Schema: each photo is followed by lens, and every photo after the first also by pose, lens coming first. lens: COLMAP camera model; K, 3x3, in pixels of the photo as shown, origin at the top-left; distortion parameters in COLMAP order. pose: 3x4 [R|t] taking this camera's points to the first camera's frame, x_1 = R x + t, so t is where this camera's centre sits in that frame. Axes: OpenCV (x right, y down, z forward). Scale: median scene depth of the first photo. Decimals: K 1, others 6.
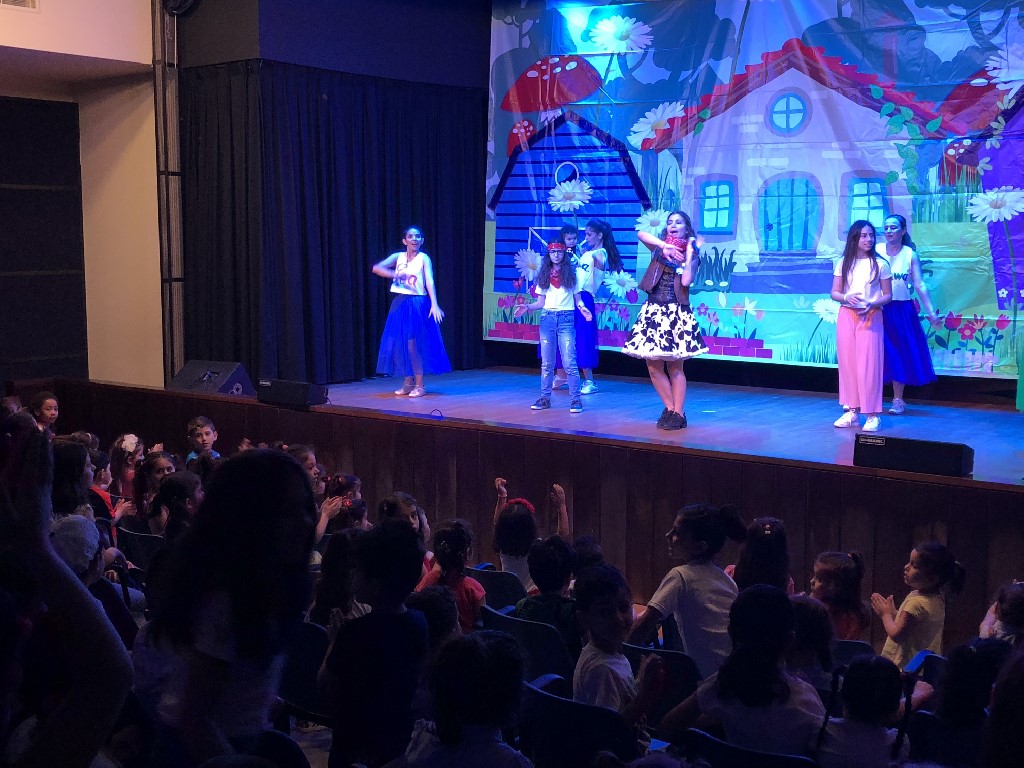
lens RADIAL K [[1253.7, 0, 512.0], [0, 1253.7, 384.0], [0, 0, 1]] dist [0.109300, -0.221522]
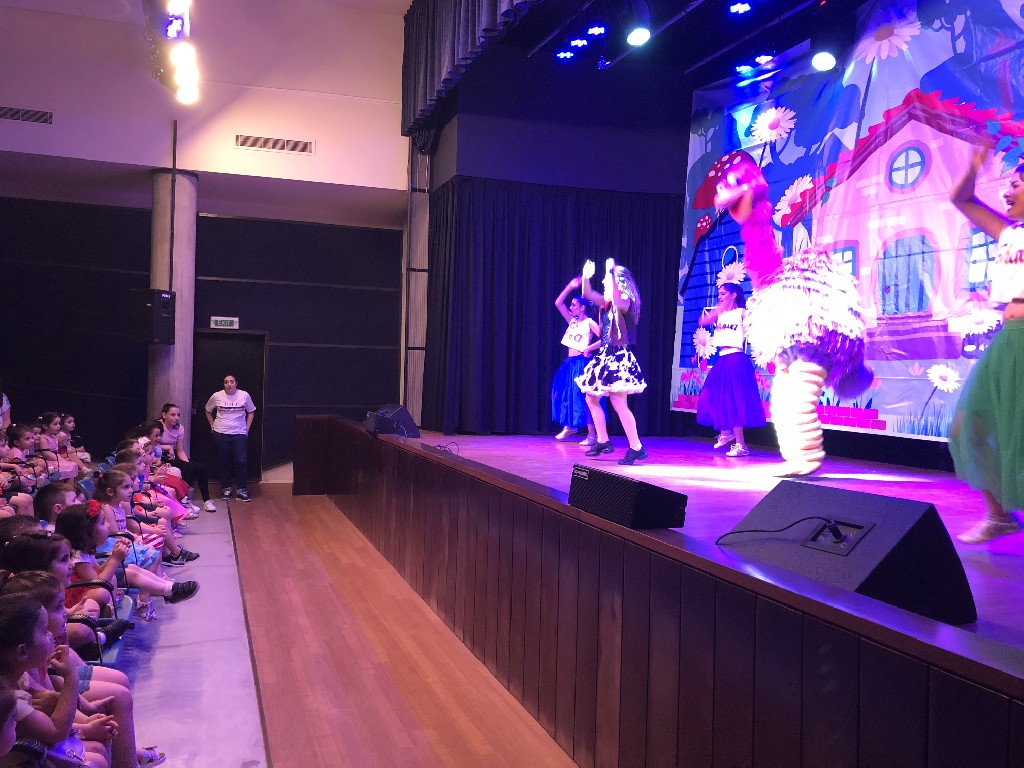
lens RADIAL K [[843.3, 0, 512.0], [0, 843.3, 384.0], [0, 0, 1]] dist [0.027779, -0.013084]
pose [[0.833621, 0.023553, -0.551835, 0.318530], [-0.086356, 0.992362, -0.088096, 0.024130], [0.545545, 0.121093, 0.829287, 0.332740]]
